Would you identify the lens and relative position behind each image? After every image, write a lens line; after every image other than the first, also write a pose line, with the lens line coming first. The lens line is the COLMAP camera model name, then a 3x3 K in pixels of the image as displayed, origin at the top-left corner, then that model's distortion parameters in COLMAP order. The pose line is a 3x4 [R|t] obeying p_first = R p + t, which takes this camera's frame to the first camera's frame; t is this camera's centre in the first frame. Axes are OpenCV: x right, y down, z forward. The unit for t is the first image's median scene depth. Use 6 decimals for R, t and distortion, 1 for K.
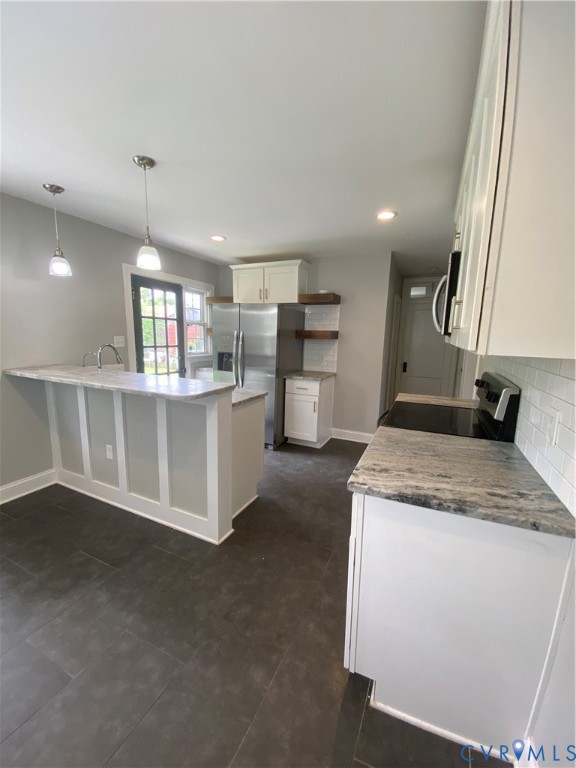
lens RADIAL K [[310.0, 0, 290.4], [0, 310.0, 383.8], [0, 0, 1]] dist [-0.013388, -0.001739]
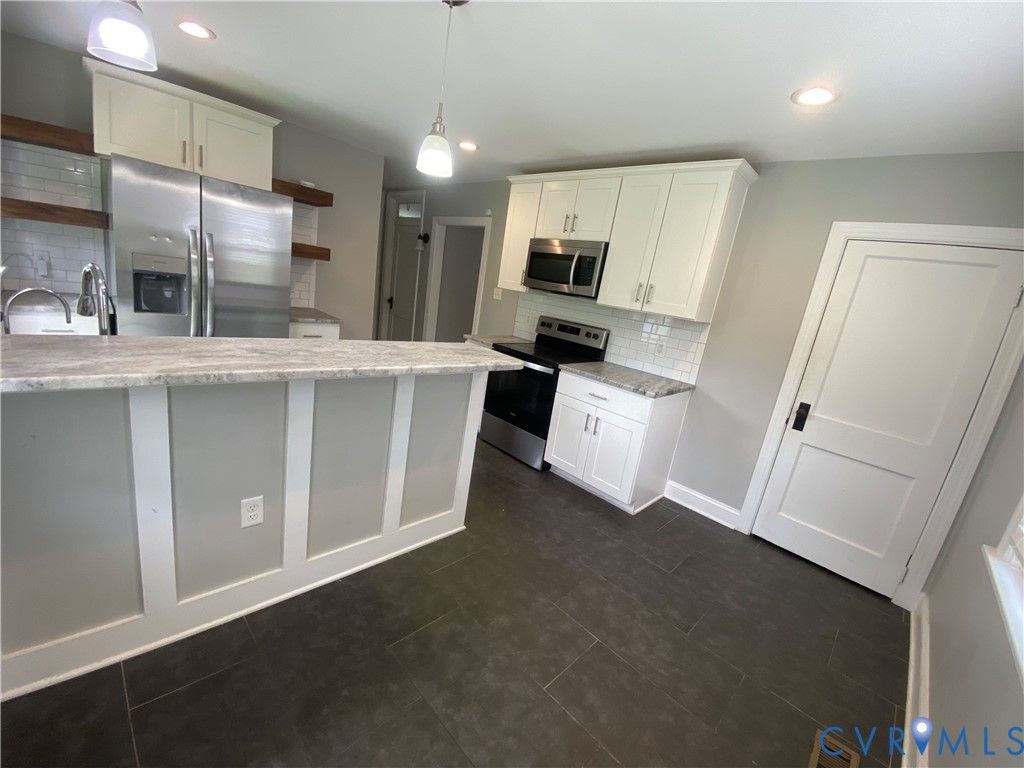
lens RADIAL K [[413.3, 0, 513.9], [0, 413.3, 382.9], [0, 0, 1]] dist [-0.013388, -0.001739]
pose [[0.352767, -0.194860, 0.915197, -0.984867], [0.004713, 0.978434, 0.206508, -0.100178], [-0.935699, -0.068536, 0.346077, 0.418675]]
